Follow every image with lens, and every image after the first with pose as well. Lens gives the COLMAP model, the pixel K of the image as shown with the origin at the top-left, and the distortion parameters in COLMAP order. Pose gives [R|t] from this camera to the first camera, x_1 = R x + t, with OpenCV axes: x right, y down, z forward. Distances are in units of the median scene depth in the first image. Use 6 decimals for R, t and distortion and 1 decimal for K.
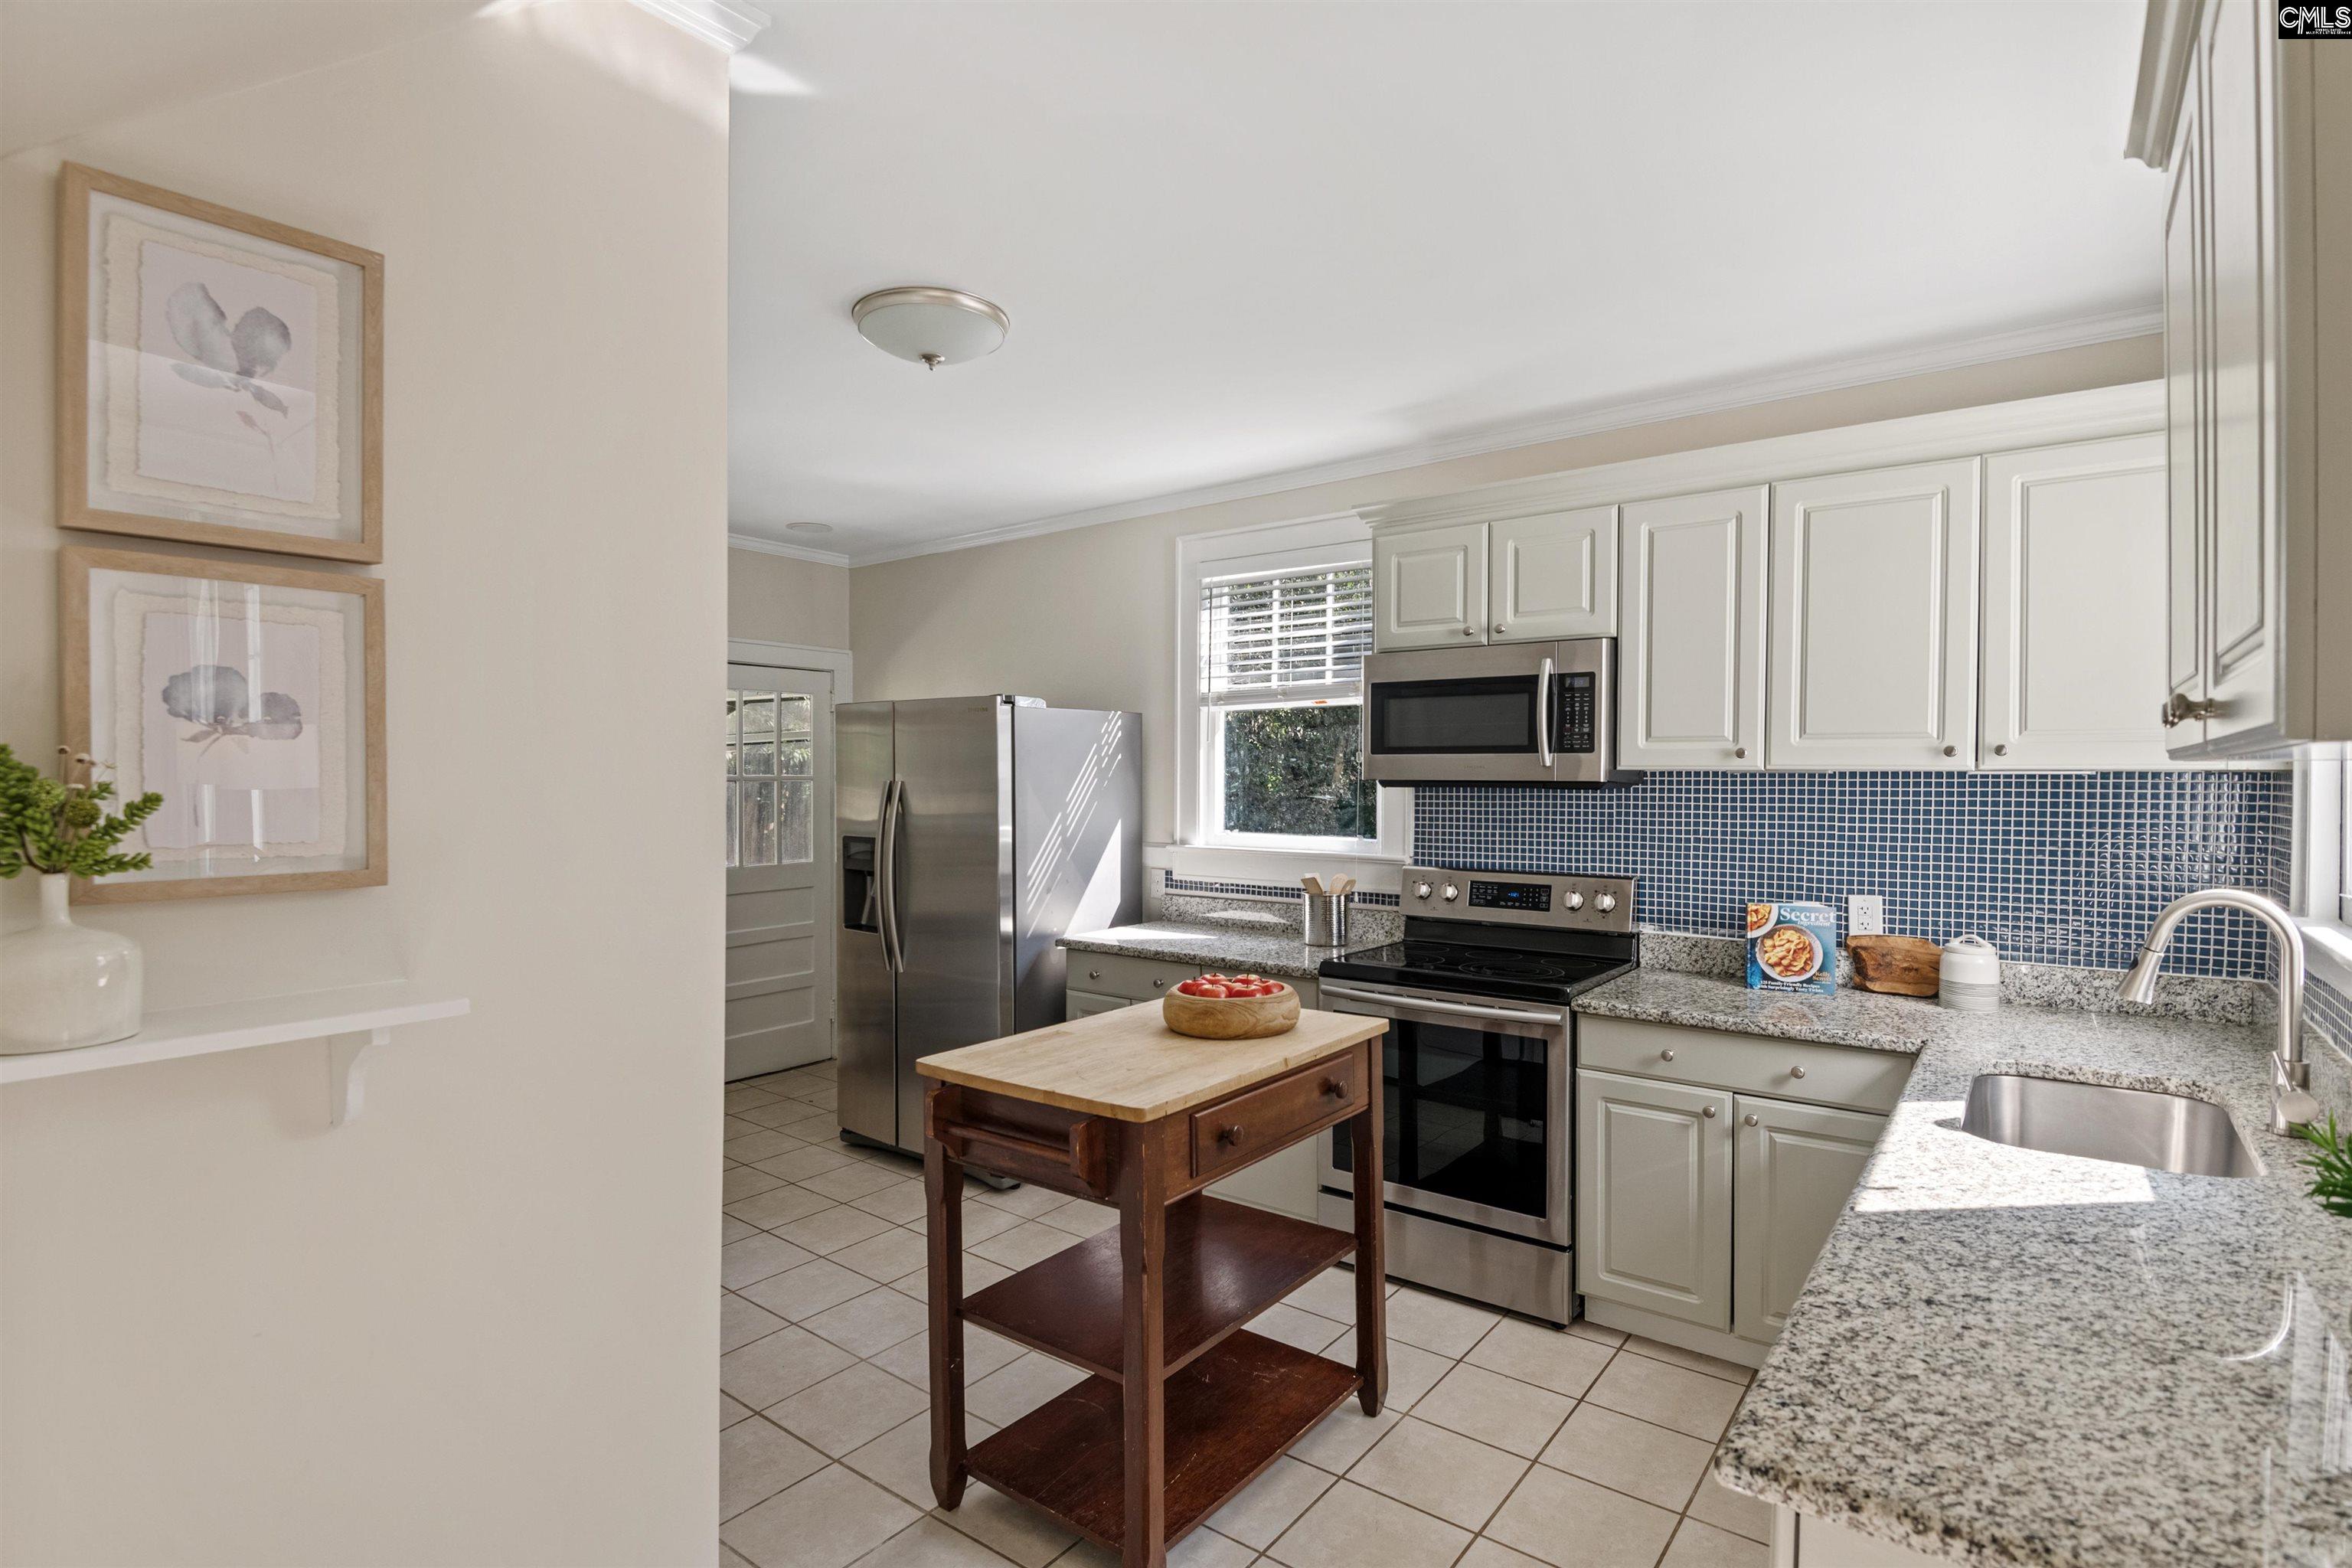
lens RADIAL K [[1143.0, 0, 1207.1], [0, 1143.0, 792.2], [0, 0, 1]] dist [0.015074, -0.025051]
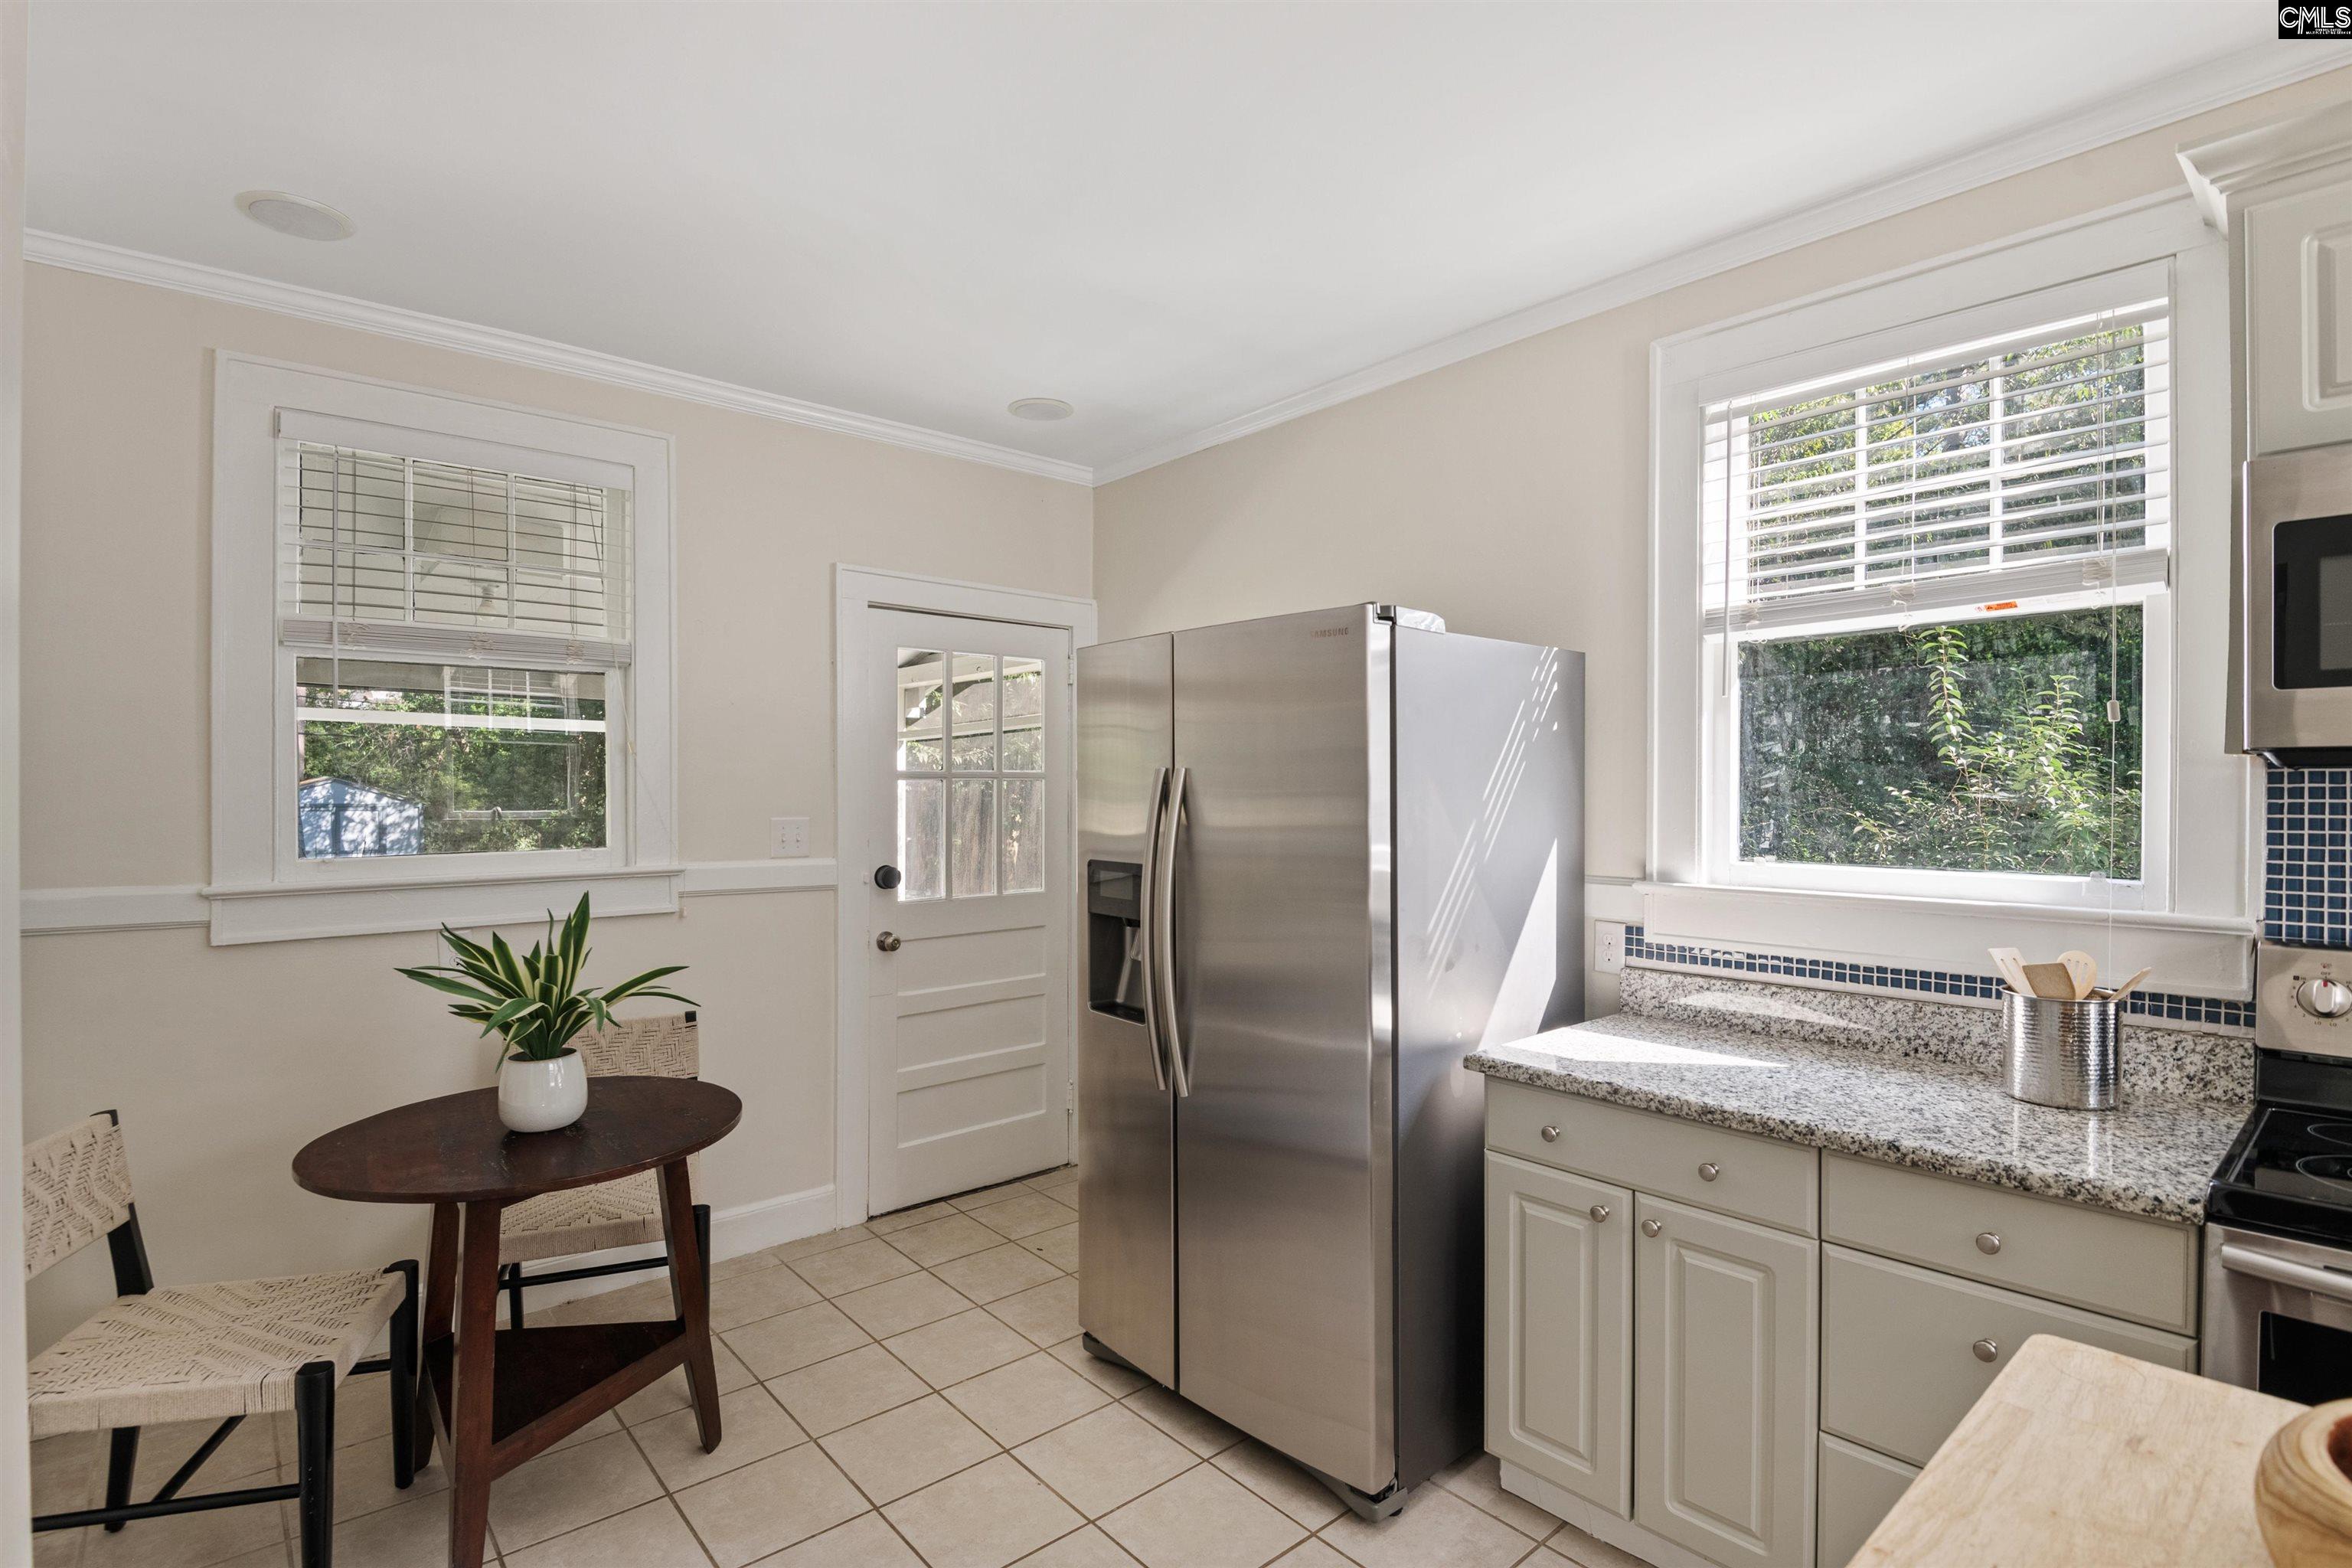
lens RADIAL K [[1143.0, 0, 1207.1], [0, 1143.0, 792.2], [0, 0, 1]] dist [0.015074, -0.025051]
pose [[0.980907, -0.000634, -0.194475, -0.133850], [-0.001778, 0.999924, -0.012230, 0.009128], [0.194468, 0.012342, 0.980831, 0.402142]]
